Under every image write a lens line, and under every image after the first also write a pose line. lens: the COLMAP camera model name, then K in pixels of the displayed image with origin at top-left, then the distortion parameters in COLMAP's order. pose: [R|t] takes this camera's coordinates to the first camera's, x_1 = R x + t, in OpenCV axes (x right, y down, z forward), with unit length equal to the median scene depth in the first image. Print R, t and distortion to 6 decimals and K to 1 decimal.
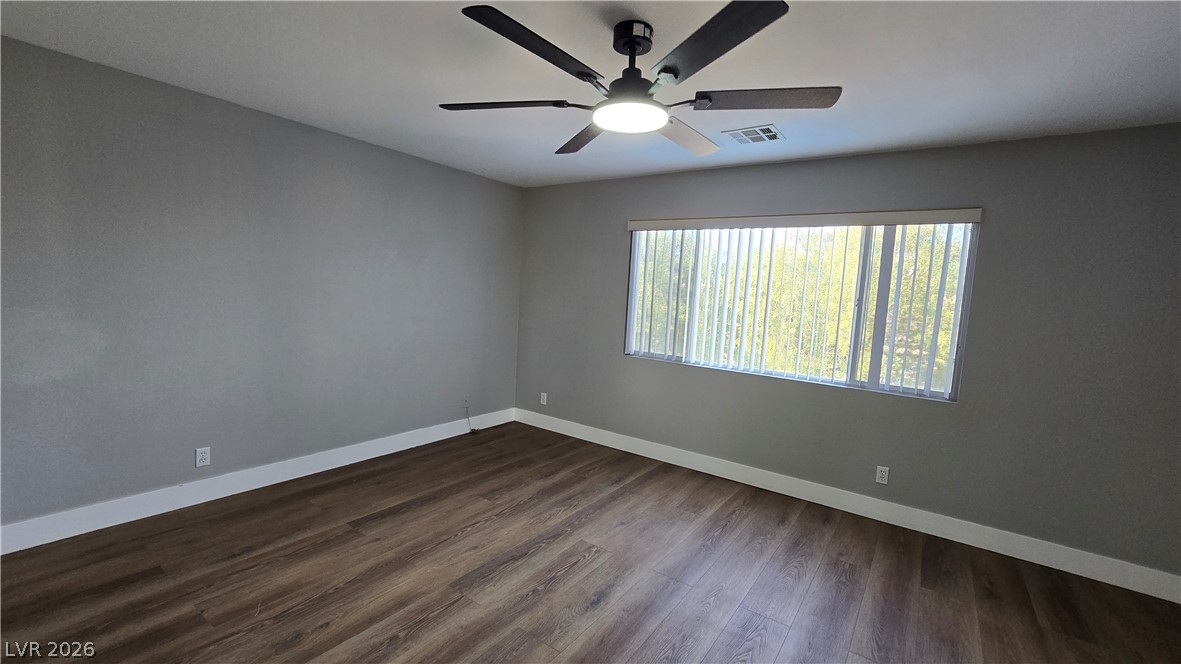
lens RADIAL K [[481.7, 0, 594.8], [0, 481.7, 338.1], [0, 0, 1]] dist [-0.001220, -0.000651]
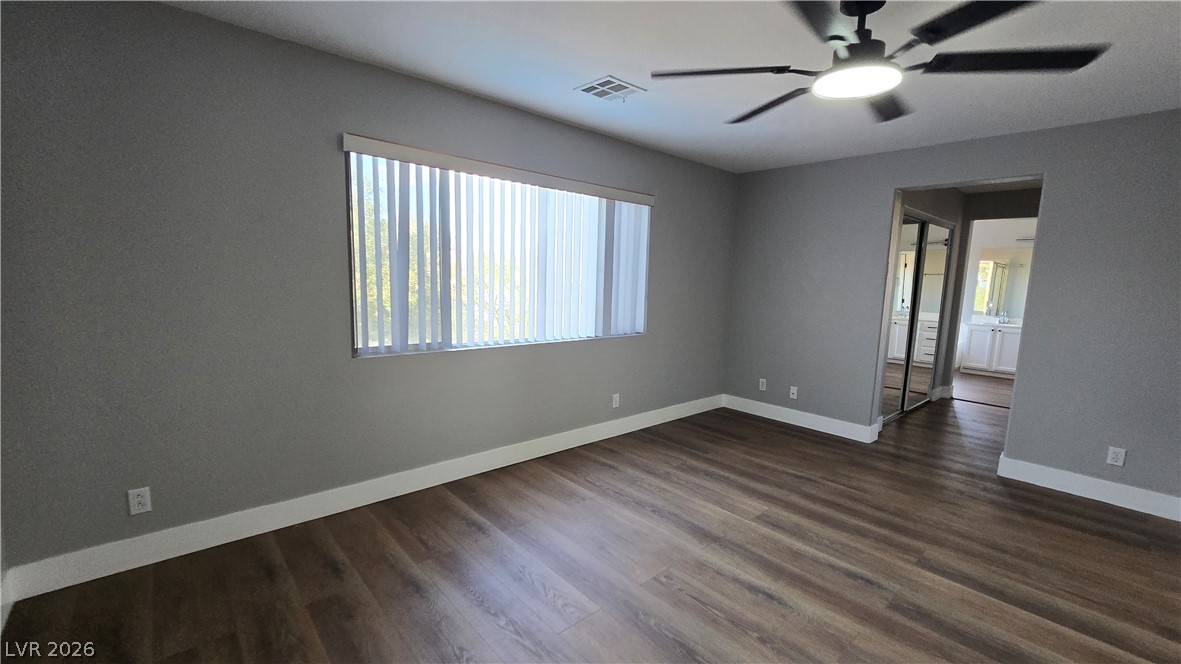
lens RADIAL K [[481.7, 0, 594.8], [0, 481.7, 338.1], [0, 0, 1]] dist [-0.001220, -0.000651]
pose [[0.233614, -0.169275, 0.957481, -0.613013], [0.079722, 0.984748, 0.154644, -0.080812], [-0.969056, 0.040206, 0.243546, 0.744134]]
